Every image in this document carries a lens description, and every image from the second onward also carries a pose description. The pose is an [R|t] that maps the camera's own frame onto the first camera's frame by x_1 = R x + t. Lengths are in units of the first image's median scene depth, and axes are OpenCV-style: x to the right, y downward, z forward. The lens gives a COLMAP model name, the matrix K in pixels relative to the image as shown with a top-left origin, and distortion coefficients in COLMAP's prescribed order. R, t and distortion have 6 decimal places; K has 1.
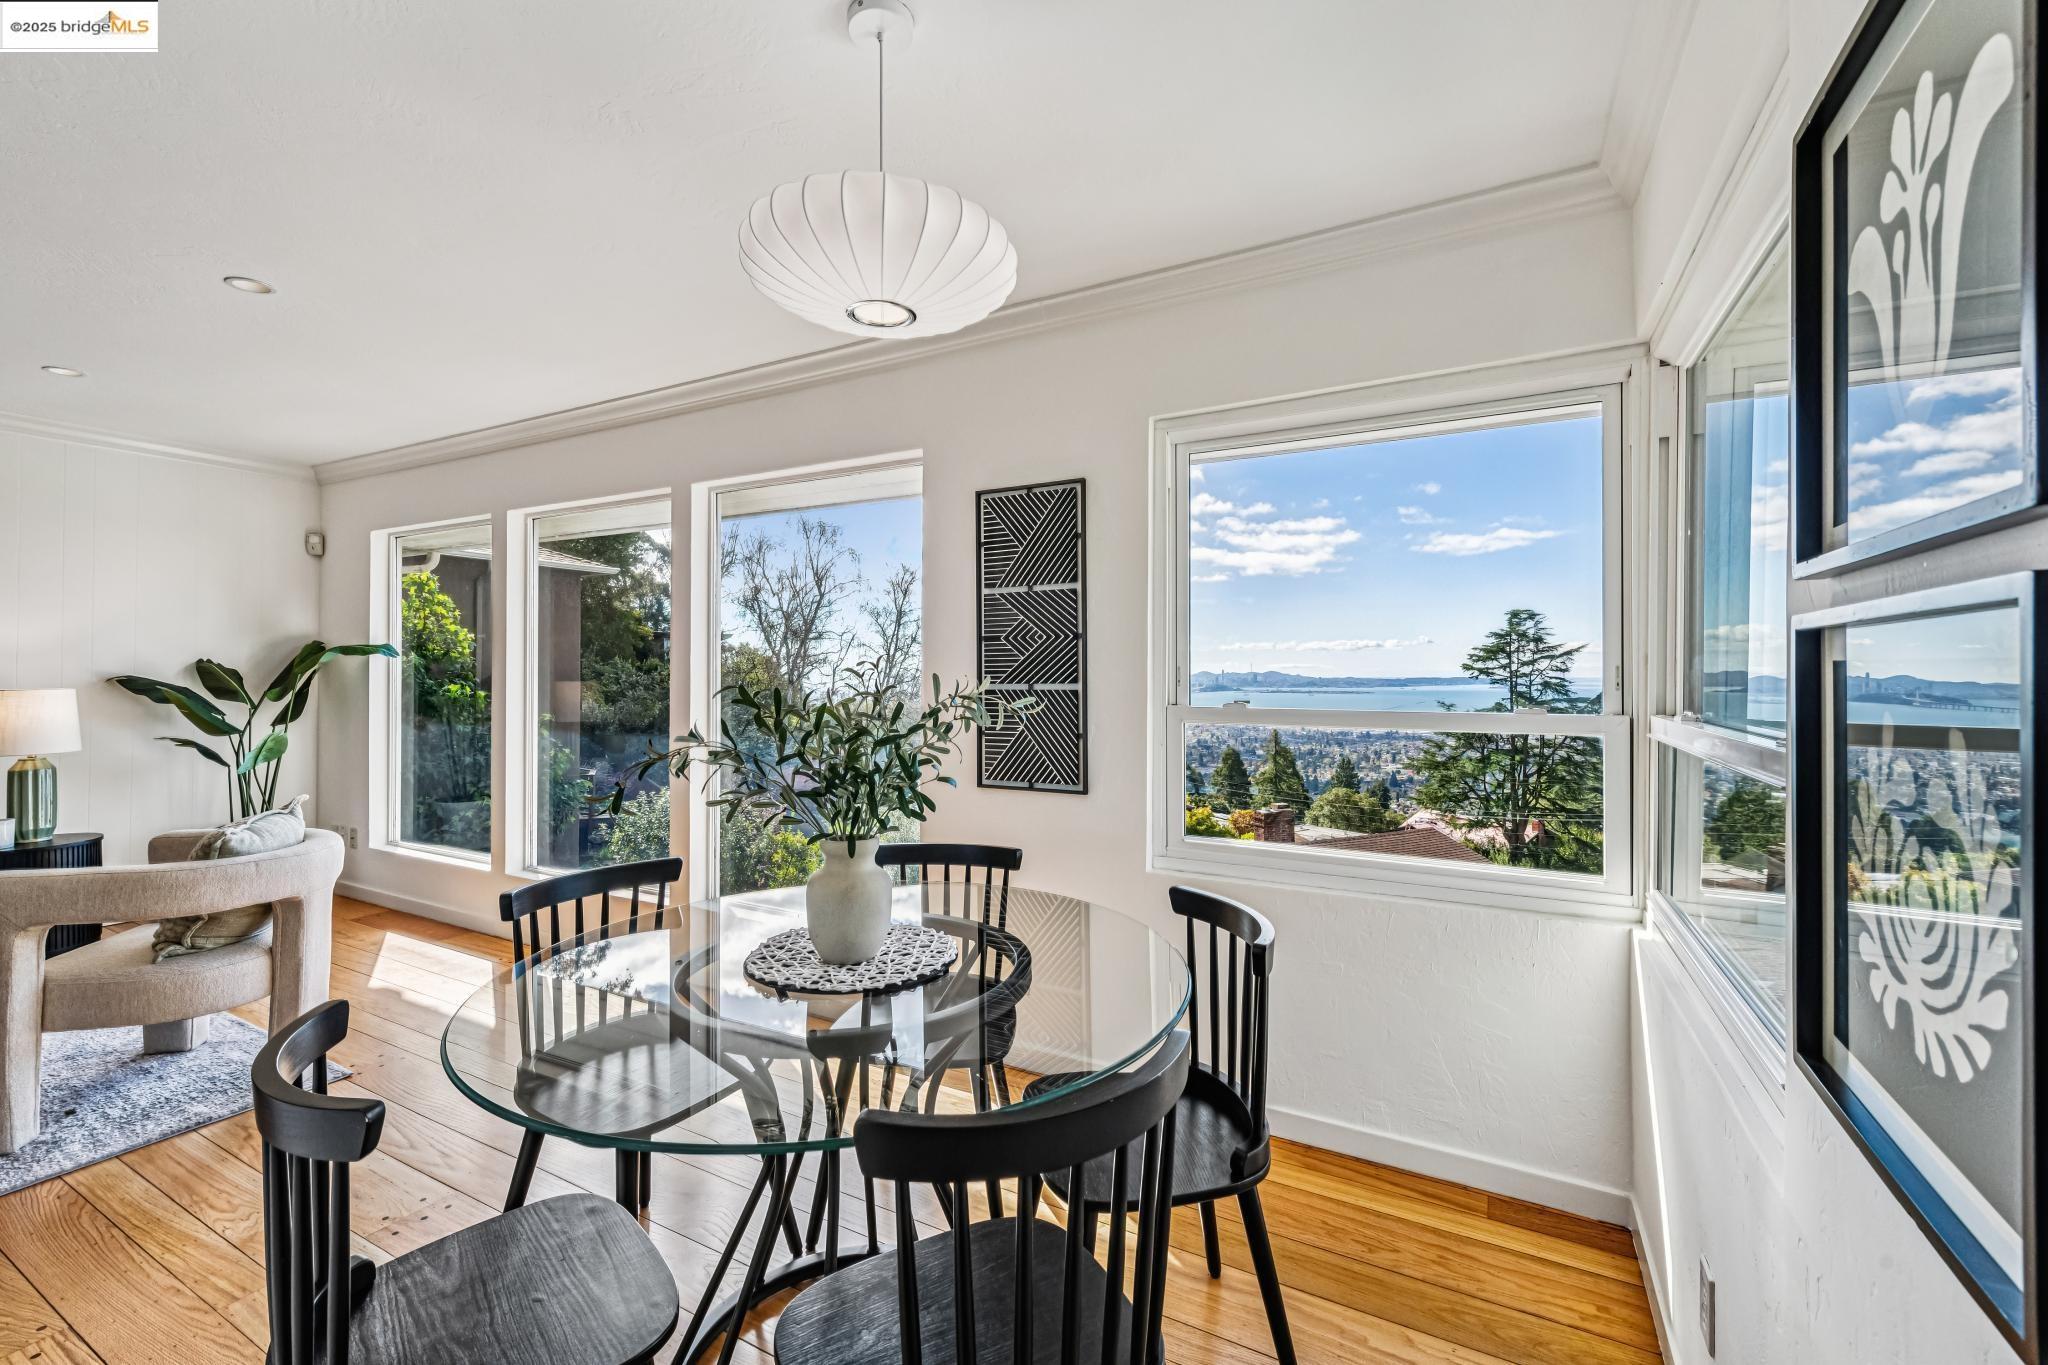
lens RADIAL K [[857.5, 0, 1009.6], [0, 857.5, 658.1], [0, 0, 1]] dist [0.009258, -0.003060]
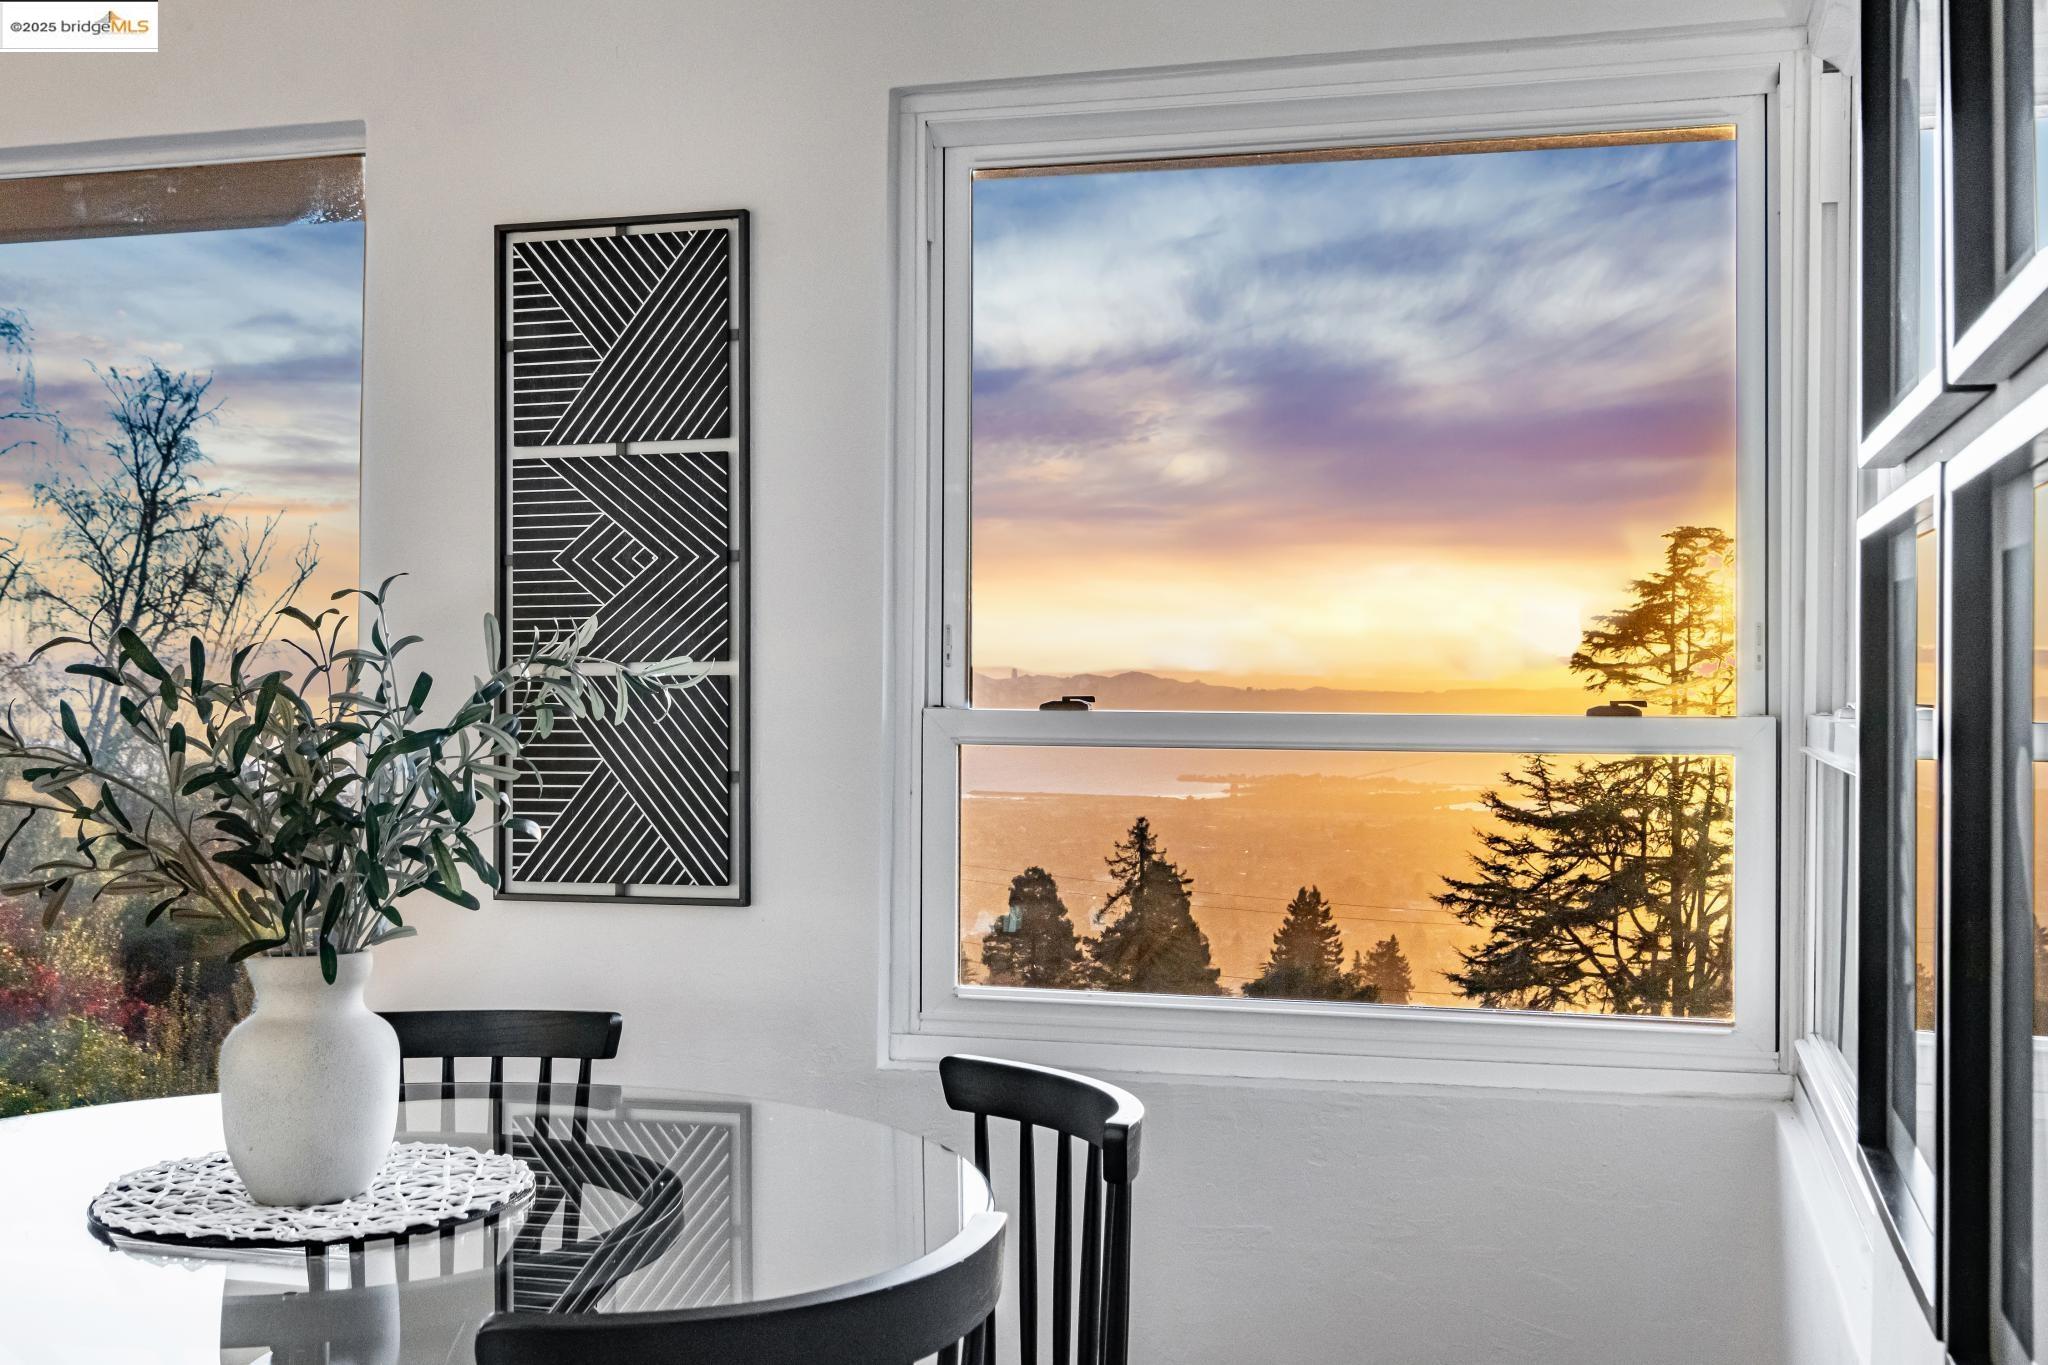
lens RADIAL K [[2260.5, 0, 990.7], [0, 2260.5, 629.9], [0, 0, 1]] dist [-0.011847, 0.000000]
pose [[0.973096, 0.007580, 0.230276, -0.060907], [-0.006923, 0.999969, -0.003658, 0.016305], [-0.230297, 0.001965, 0.973118, -0.193470]]
